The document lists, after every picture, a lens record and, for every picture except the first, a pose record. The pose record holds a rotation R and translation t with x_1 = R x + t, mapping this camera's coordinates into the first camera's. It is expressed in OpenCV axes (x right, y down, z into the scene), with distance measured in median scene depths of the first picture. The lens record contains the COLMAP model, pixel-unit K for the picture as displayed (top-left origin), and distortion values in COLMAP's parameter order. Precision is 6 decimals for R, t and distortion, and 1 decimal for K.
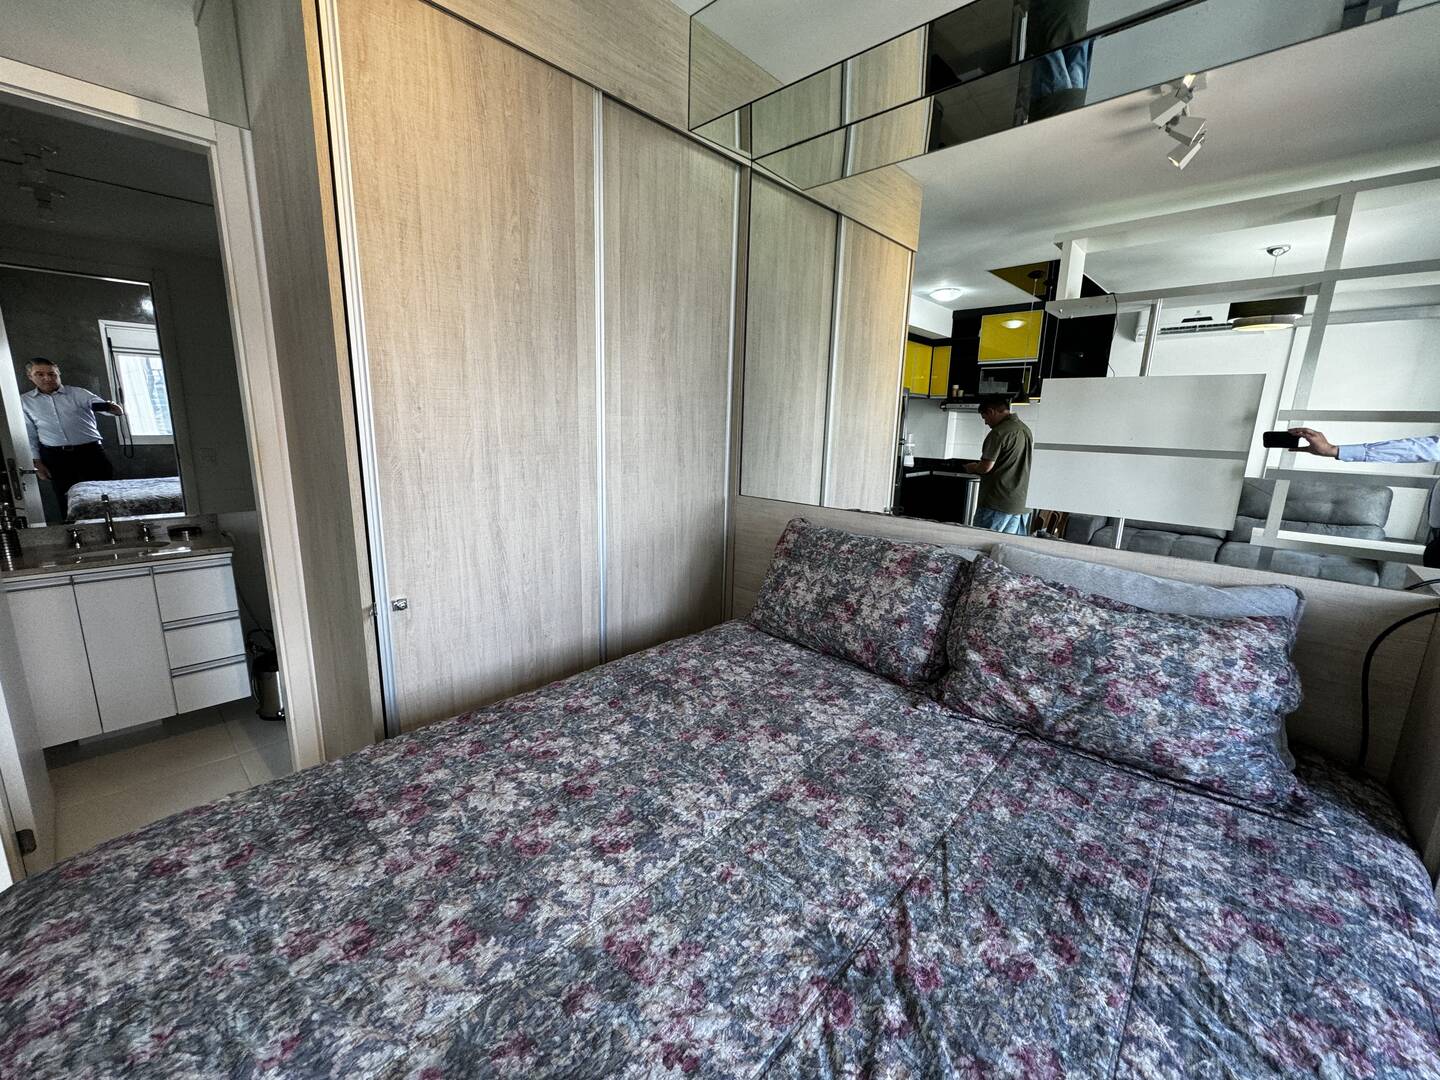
lens RADIAL K [[591.9, 0, 720.0], [0, 591.9, 540.0], [0, 0, 1]] dist [-0.001698, 0.000484]
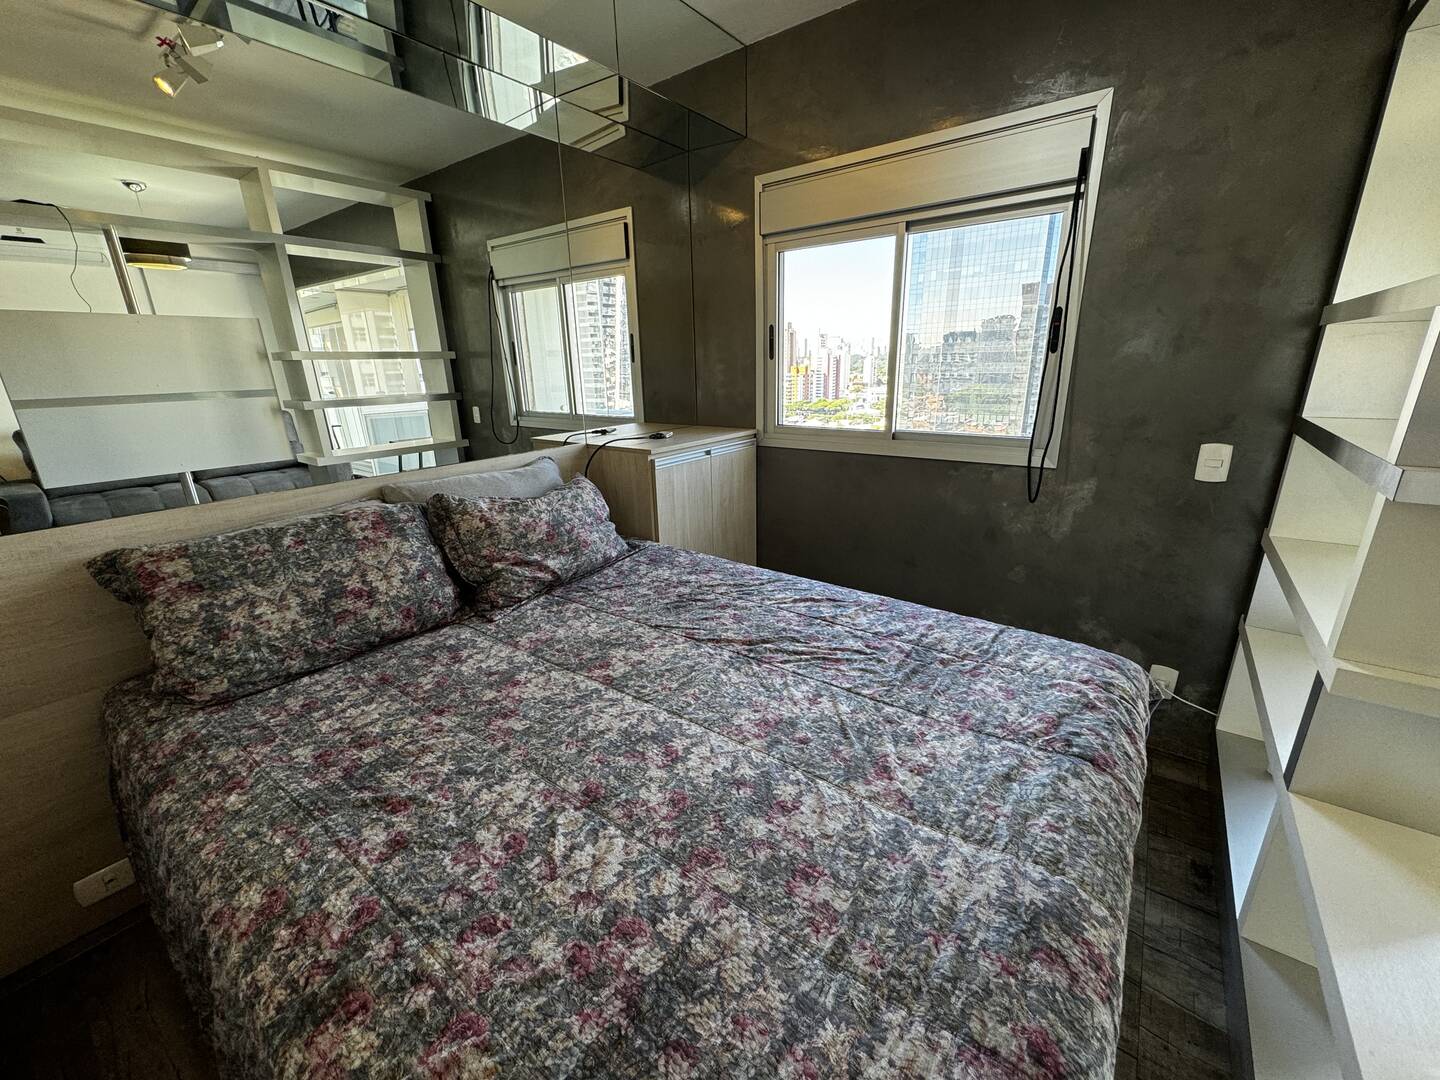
lens RADIAL K [[568.6, 0, 720.0], [0, 568.6, 540.0], [0, 0, 1]] dist [-0.001394, -0.000284]
pose [[-0.121025, -0.328609, 0.936680, -0.871844], [0.219589, 0.911375, 0.348104, -0.193244], [-0.968056, 0.247814, -0.038140, 0.653448]]
